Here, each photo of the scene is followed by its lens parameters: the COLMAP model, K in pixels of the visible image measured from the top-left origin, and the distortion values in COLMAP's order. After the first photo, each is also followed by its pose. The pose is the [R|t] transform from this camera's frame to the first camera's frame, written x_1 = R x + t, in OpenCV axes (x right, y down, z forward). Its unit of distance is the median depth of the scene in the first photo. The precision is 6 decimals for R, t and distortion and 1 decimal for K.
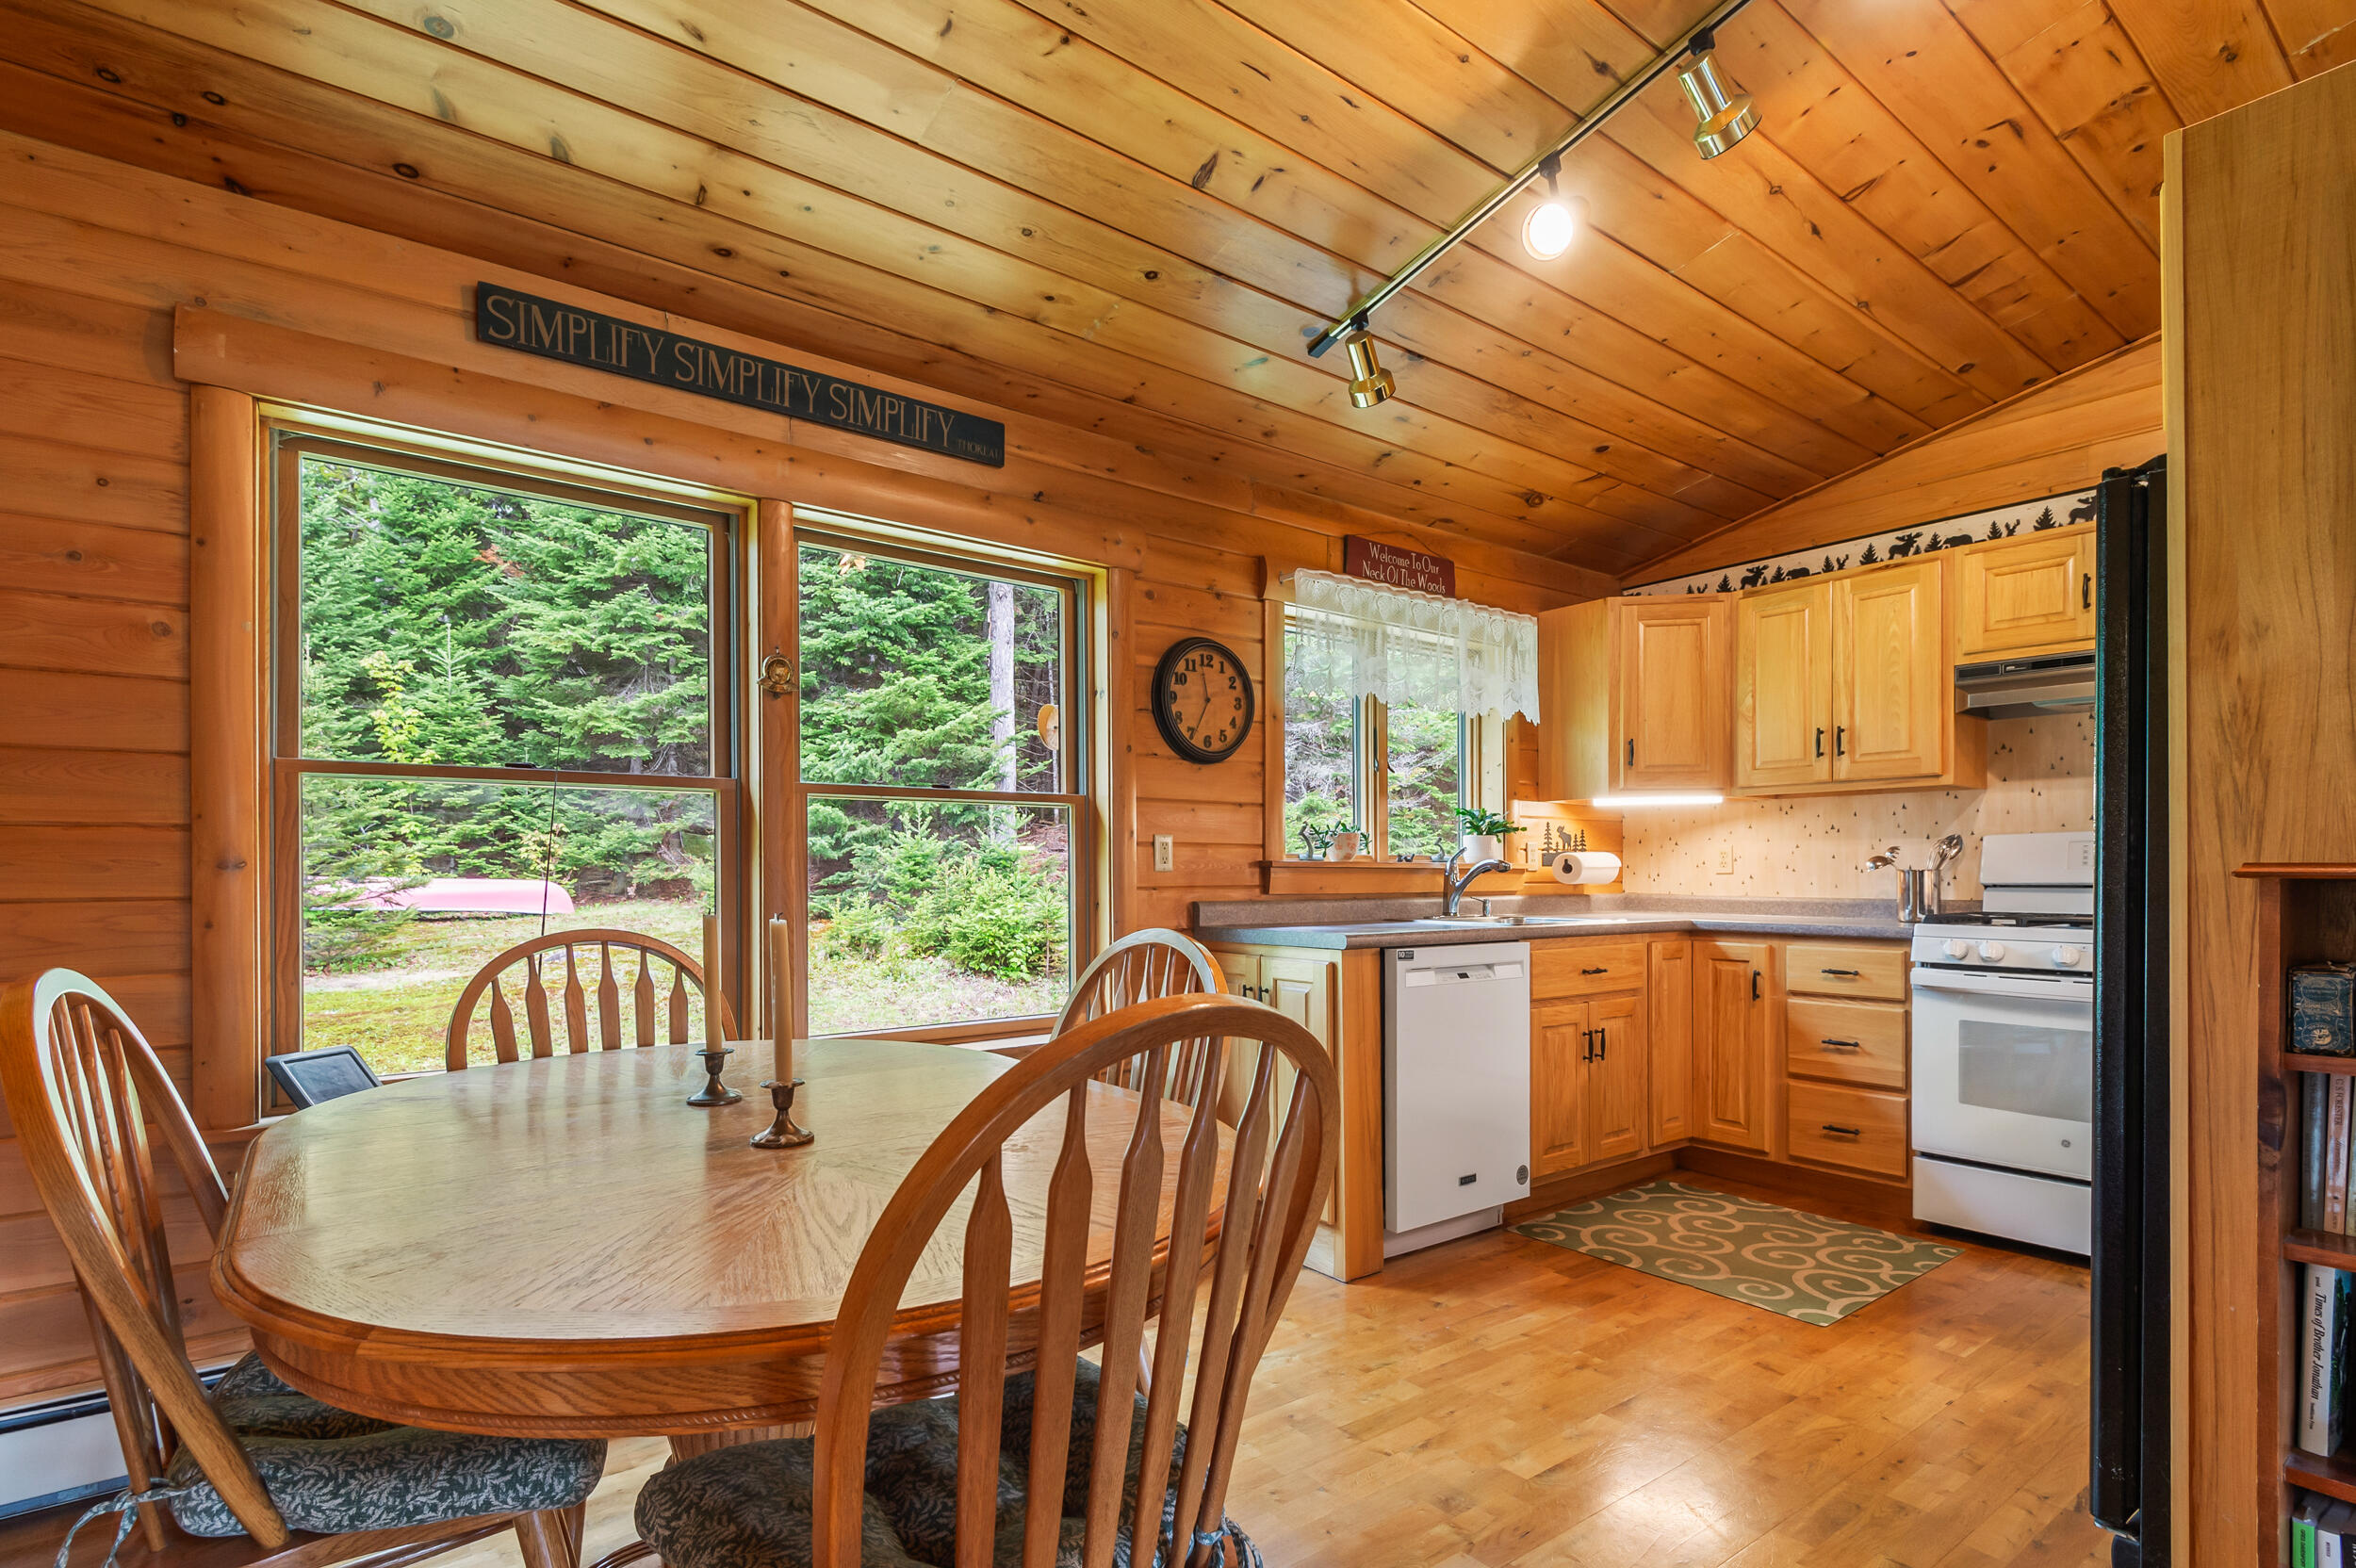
lens RADIAL K [[1134.3, 0, 1118.6], [0, 1134.3, 868.5], [0, 0, 1]] dist [0.002879, -0.003423]
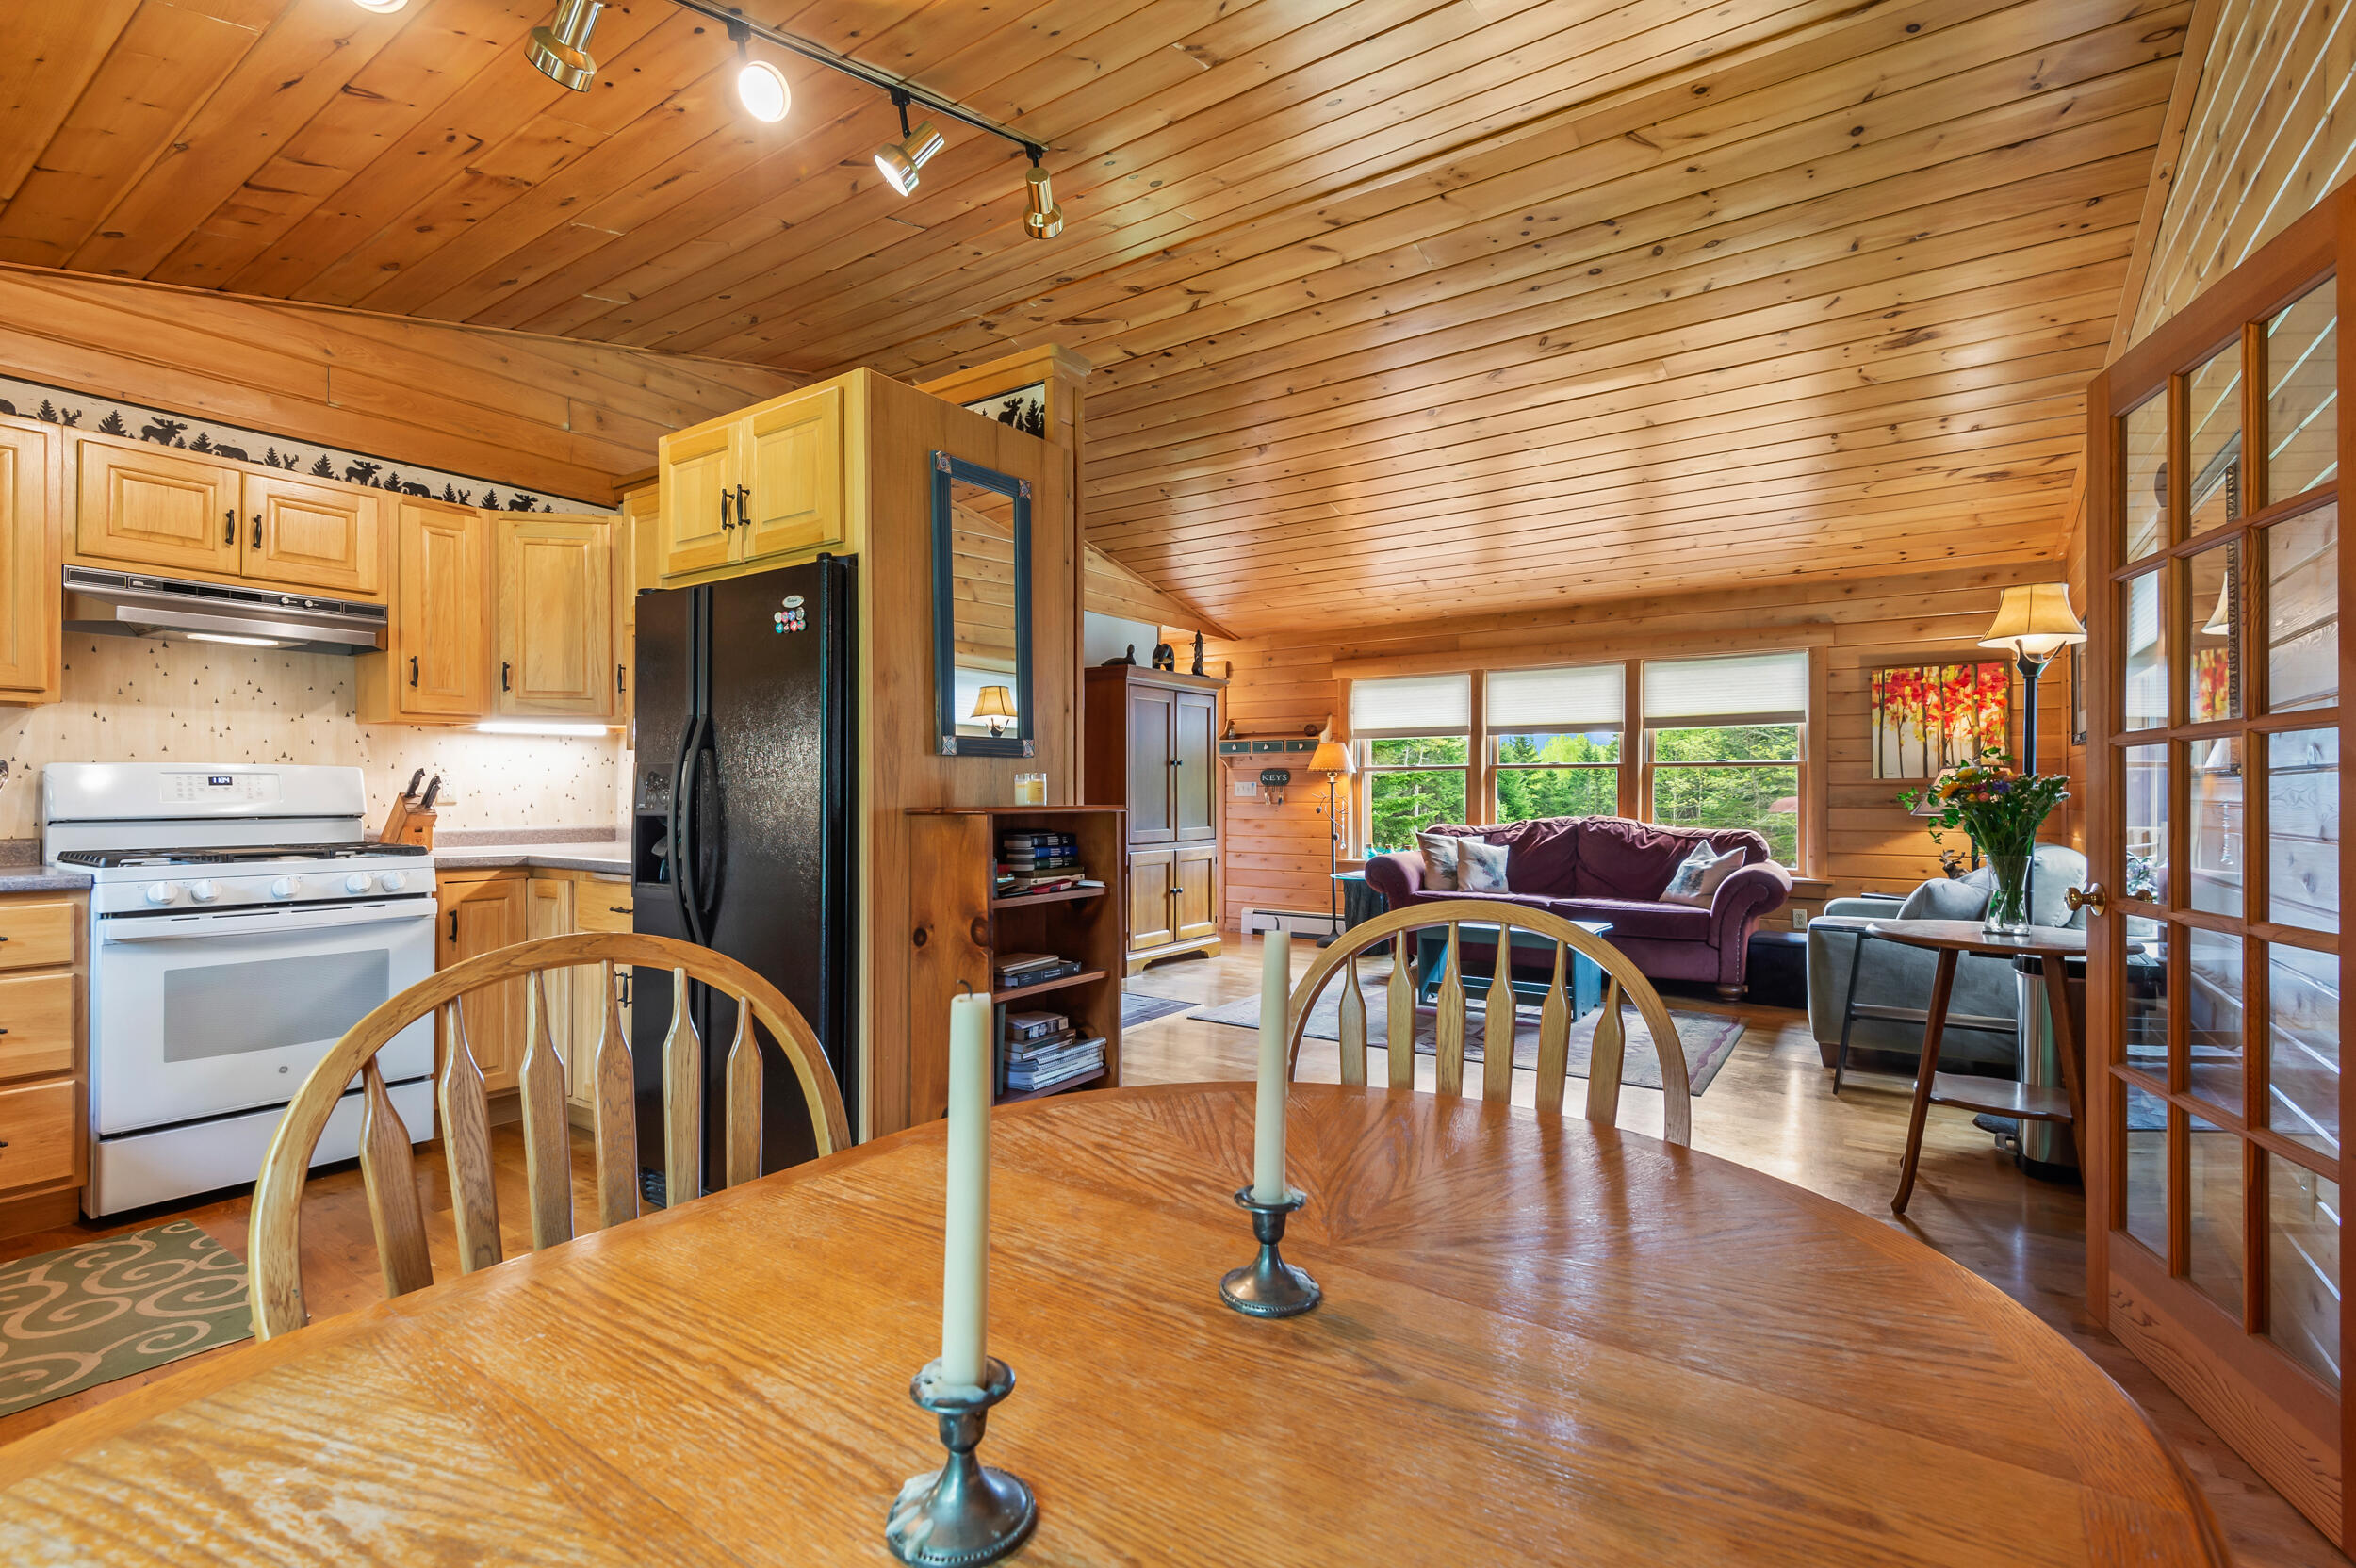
lens RADIAL K [[1078.1, 0, 1203.4], [0, 1078.1, 788.4], [0, 0, 1]] dist [-0.003051, -0.005331]
pose [[-0.371609, 0.004606, 0.928378, -0.315654], [-0.000563, 0.999986, -0.005187, -0.006359], [-0.928389, -0.002450, -0.371601, 0.491912]]
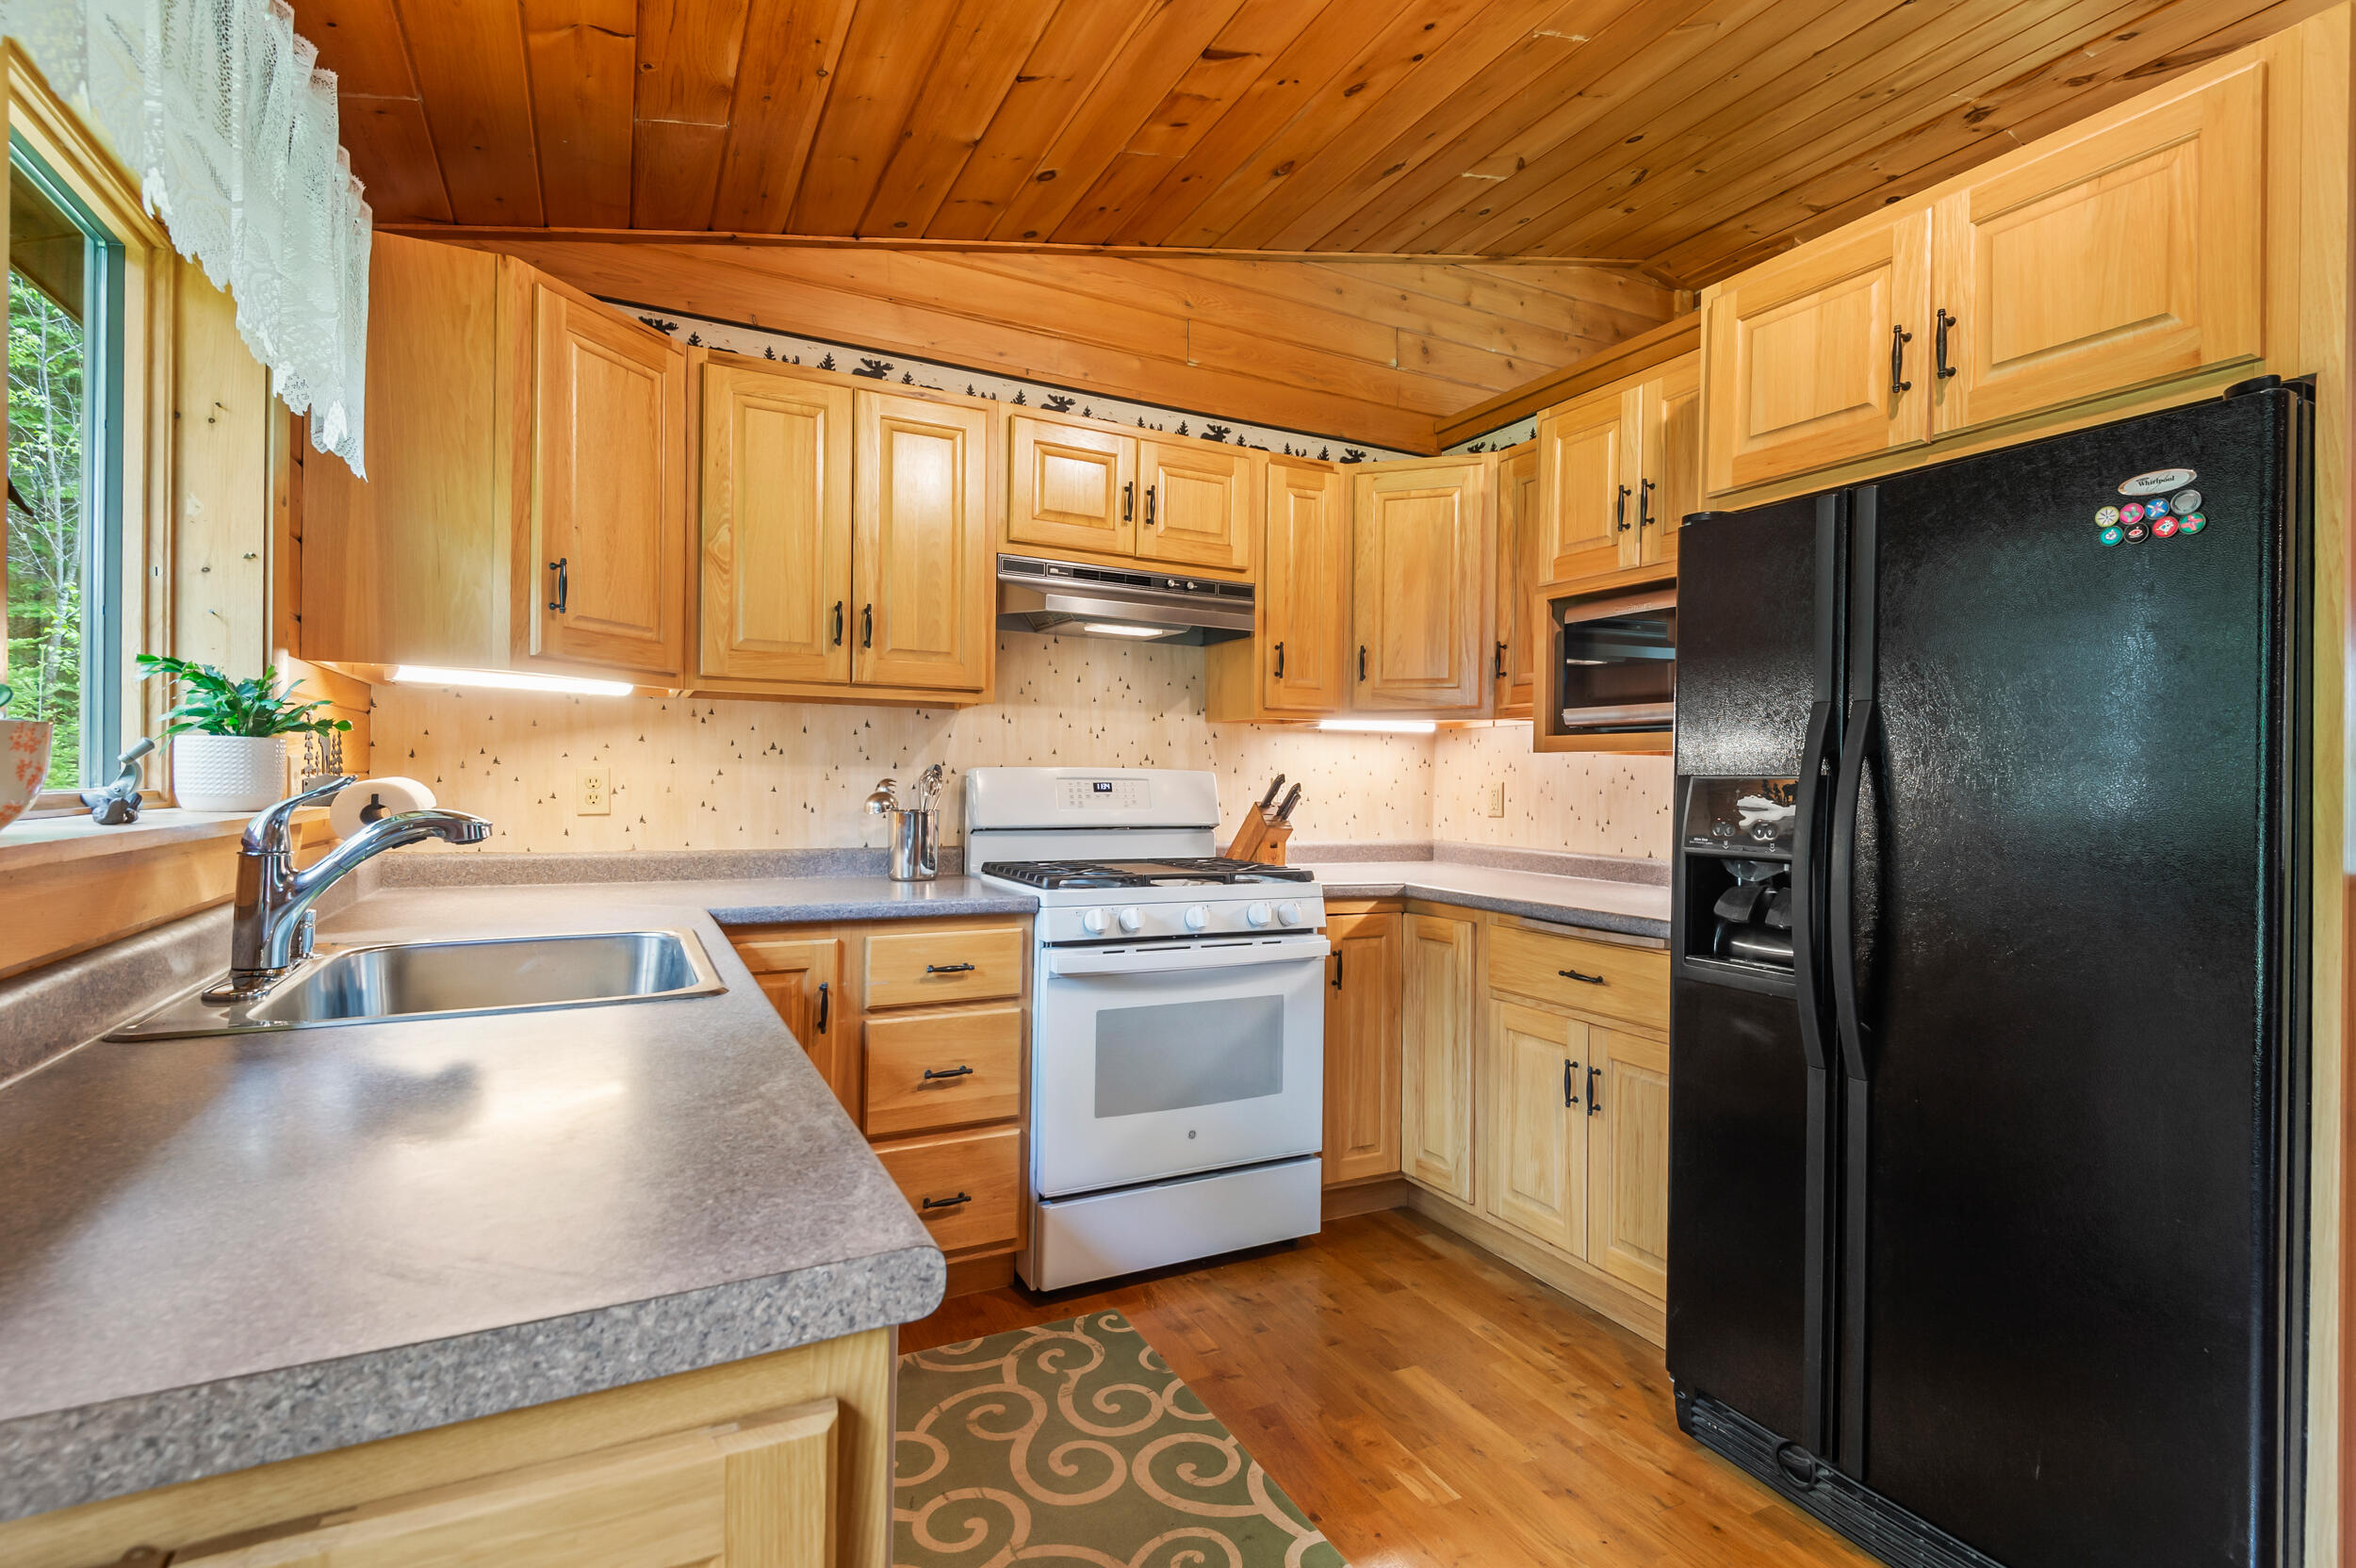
lens RADIAL K [[1078.1, 0, 1141.3], [0, 1078.1, 783.2], [0, 0, 1]] dist [-0.003051, -0.005331]
pose [[0.147771, -0.000500, 0.989021, 0.016928], [-0.016278, 0.999863, 0.002937, -0.022561], [-0.988888, -0.016533, 0.147743, 0.772710]]
